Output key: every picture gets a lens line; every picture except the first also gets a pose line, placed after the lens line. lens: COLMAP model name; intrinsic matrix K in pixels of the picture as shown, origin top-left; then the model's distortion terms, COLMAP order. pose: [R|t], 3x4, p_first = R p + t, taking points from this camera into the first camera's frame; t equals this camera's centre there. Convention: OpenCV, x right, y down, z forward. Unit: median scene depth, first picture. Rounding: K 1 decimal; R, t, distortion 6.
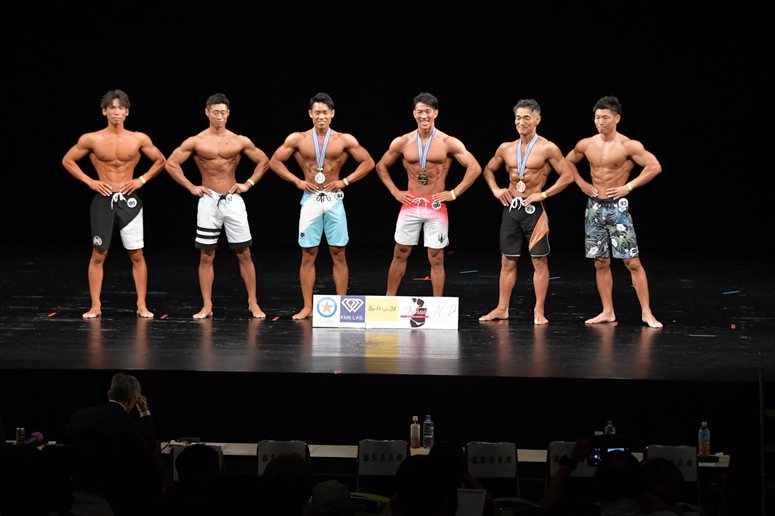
lens RADIAL K [[3001.7, 0, 400.5], [0, 3001.7, 258.9], [0, 0, 1]] dist [0.664780, 1.294671]
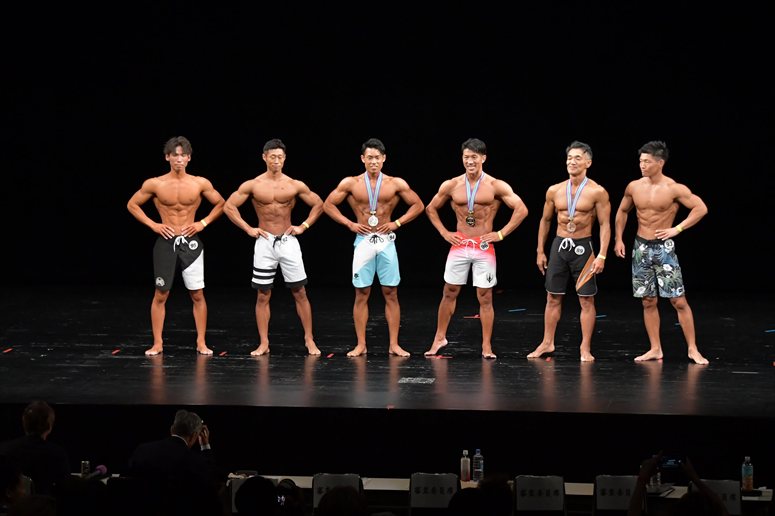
lens RADIAL K [[3218.2, 0, 366.8], [0, 3218.2, 257.2], [0, 0, 1]] dist [1.183983, -10.423165]
pose [[0.999663, -0.001592, -0.025927, 0.000068], [0.001209, 0.999890, -0.014784, 0.002319], [0.025948, 0.014747, 0.999555, -0.110584]]
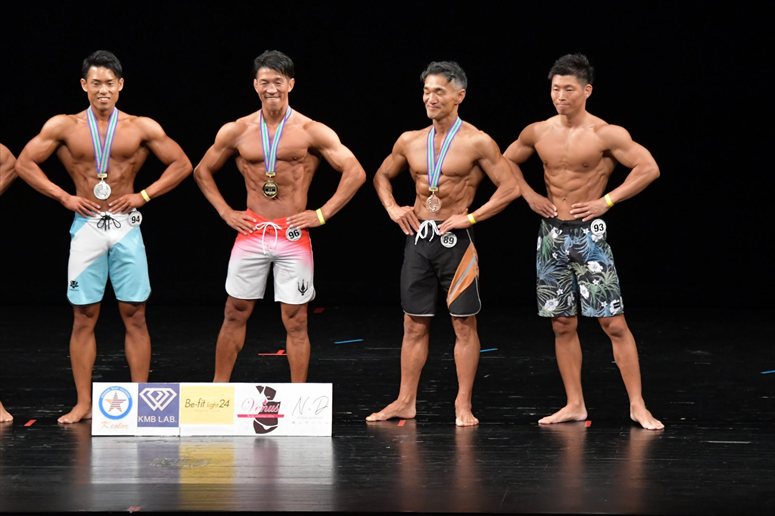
lens RADIAL K [[4769.0, 0, 389.7], [0, 4769.0, 277.3], [0, 0, 1]] dist [1.408332, 23.732192]
pose [[0.999502, -0.009668, 0.030030, 0.002066], [0.009951, 0.999907, -0.009298, 0.000289], [-0.029938, 0.009592, 0.999506, 0.026728]]
